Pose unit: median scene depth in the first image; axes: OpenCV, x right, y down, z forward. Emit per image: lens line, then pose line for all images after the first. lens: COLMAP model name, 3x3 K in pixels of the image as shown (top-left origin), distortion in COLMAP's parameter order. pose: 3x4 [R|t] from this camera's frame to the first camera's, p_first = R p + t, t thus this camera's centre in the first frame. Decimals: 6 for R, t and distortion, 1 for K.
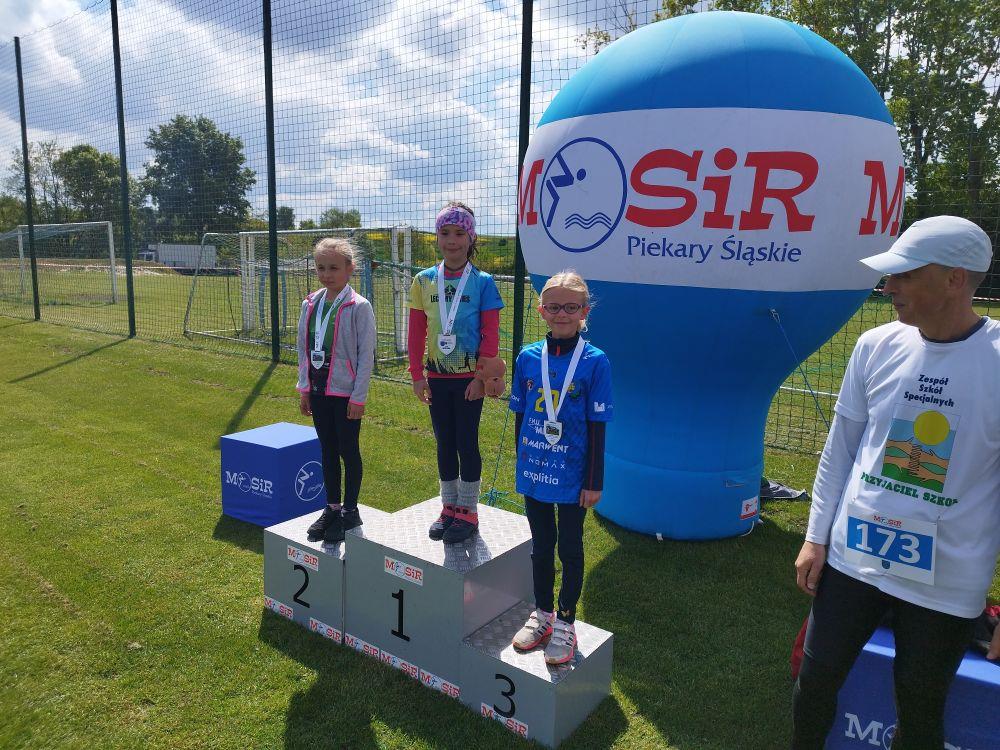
lens RADIAL K [[706.9, 0, 500.0], [0, 706.9, 375.0], [0, 0, 1]] dist [0.007621, -0.000851]
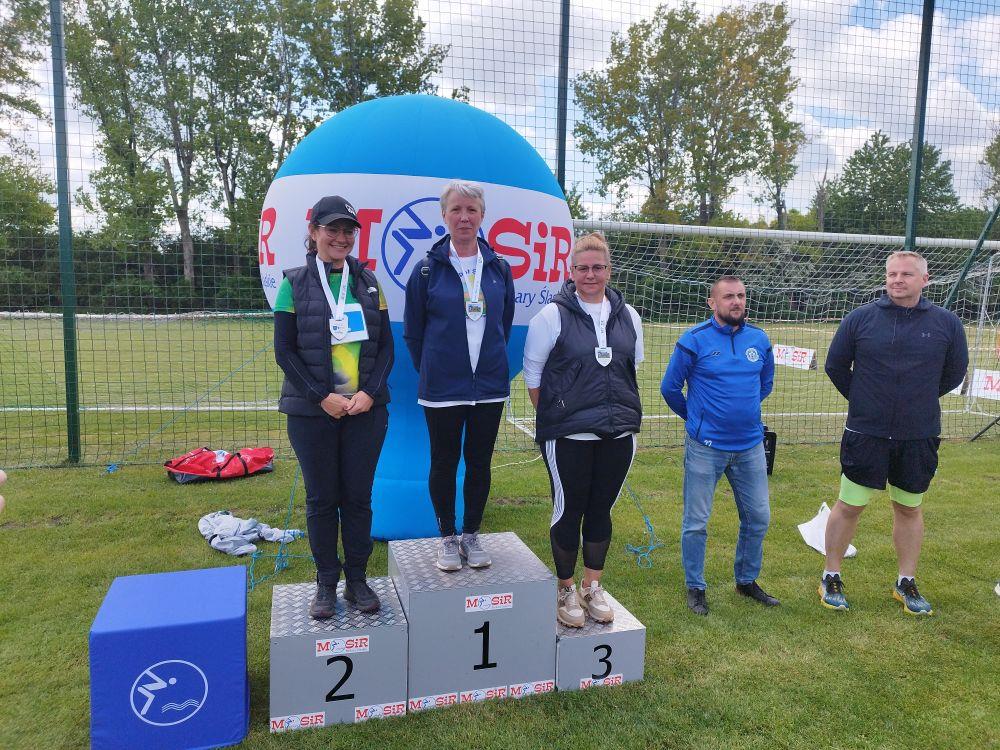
lens RADIAL K [[707.8, 0, 500.0], [0, 707.8, 375.0], [0, 0, 1]] dist [0.017963, -0.015571]
pose [[0.608330, -0.093198, 0.788193, -0.806841], [0.118165, 0.992649, 0.026173, -0.077527], [-0.784838, 0.077215, 0.614871, 0.260909]]
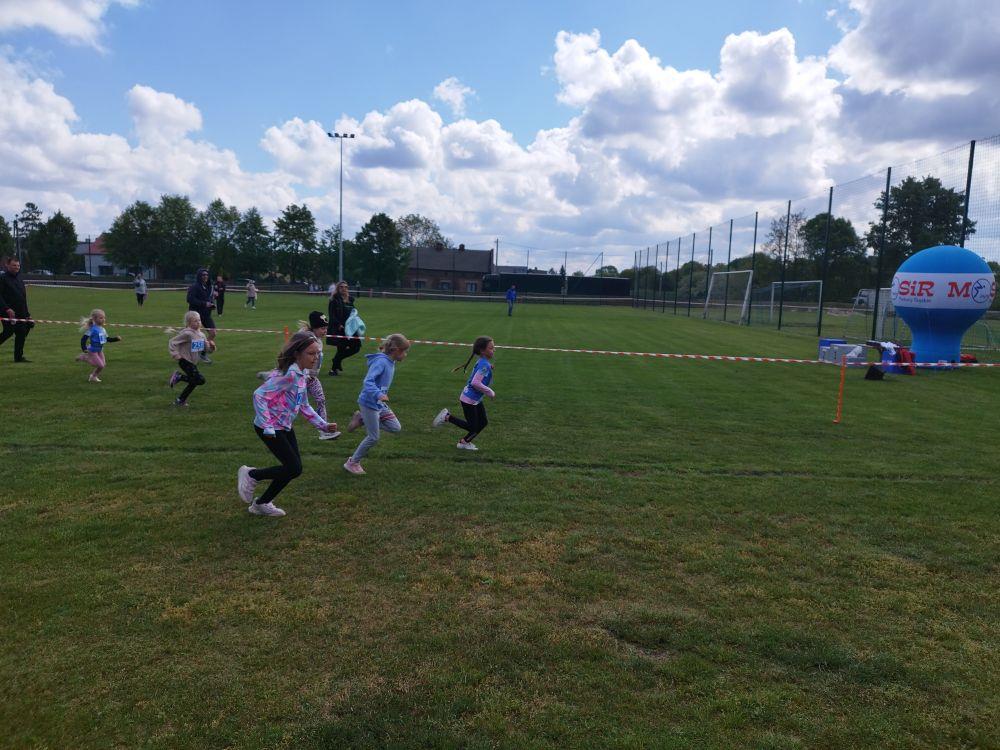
lens RADIAL K [[707.8, 0, 500.0], [0, 707.8, 375.0], [0, 0, 1]] dist [0.017963, -0.015571]
pose [[0.592080, 0.093858, -0.800395, 2.787304], [-0.143005, 0.989669, 0.010268, 0.762542], [0.793089, 0.108381, 0.599385, -4.550012]]
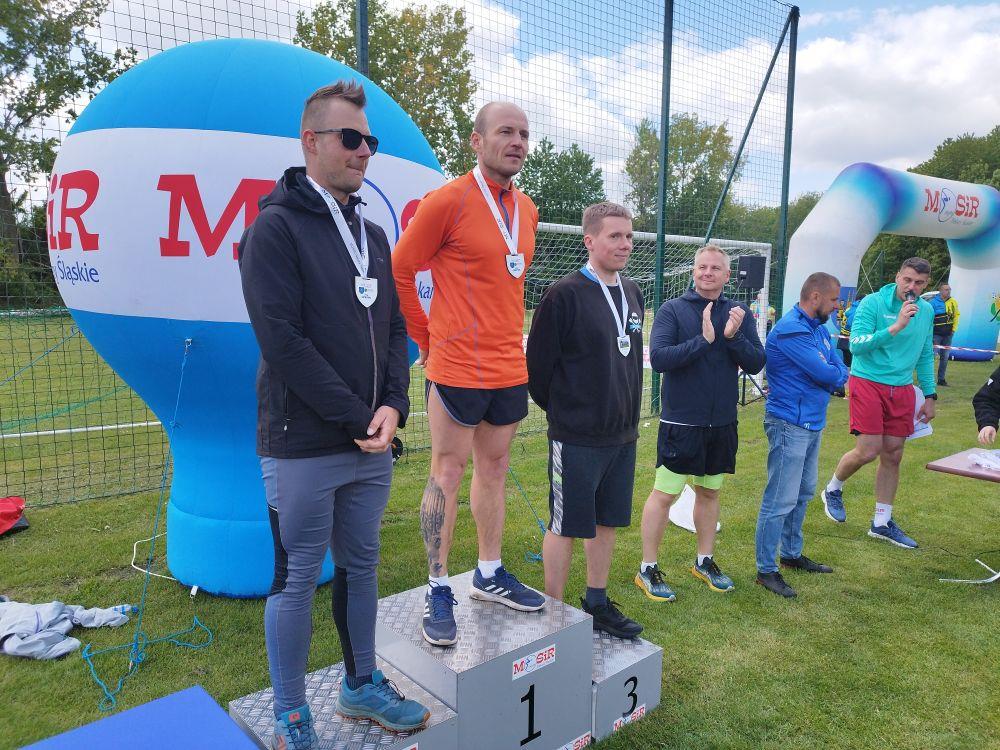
lens RADIAL K [[707.8, 0, 500.0], [0, 707.8, 375.0], [0, 0, 1]] dist [0.017963, -0.015571]
pose [[0.223765, -0.129216, 0.966040, -0.825977], [0.148357, 0.984138, 0.097273, -0.146478], [-0.963286, 0.121553, 0.239386, 0.674727]]
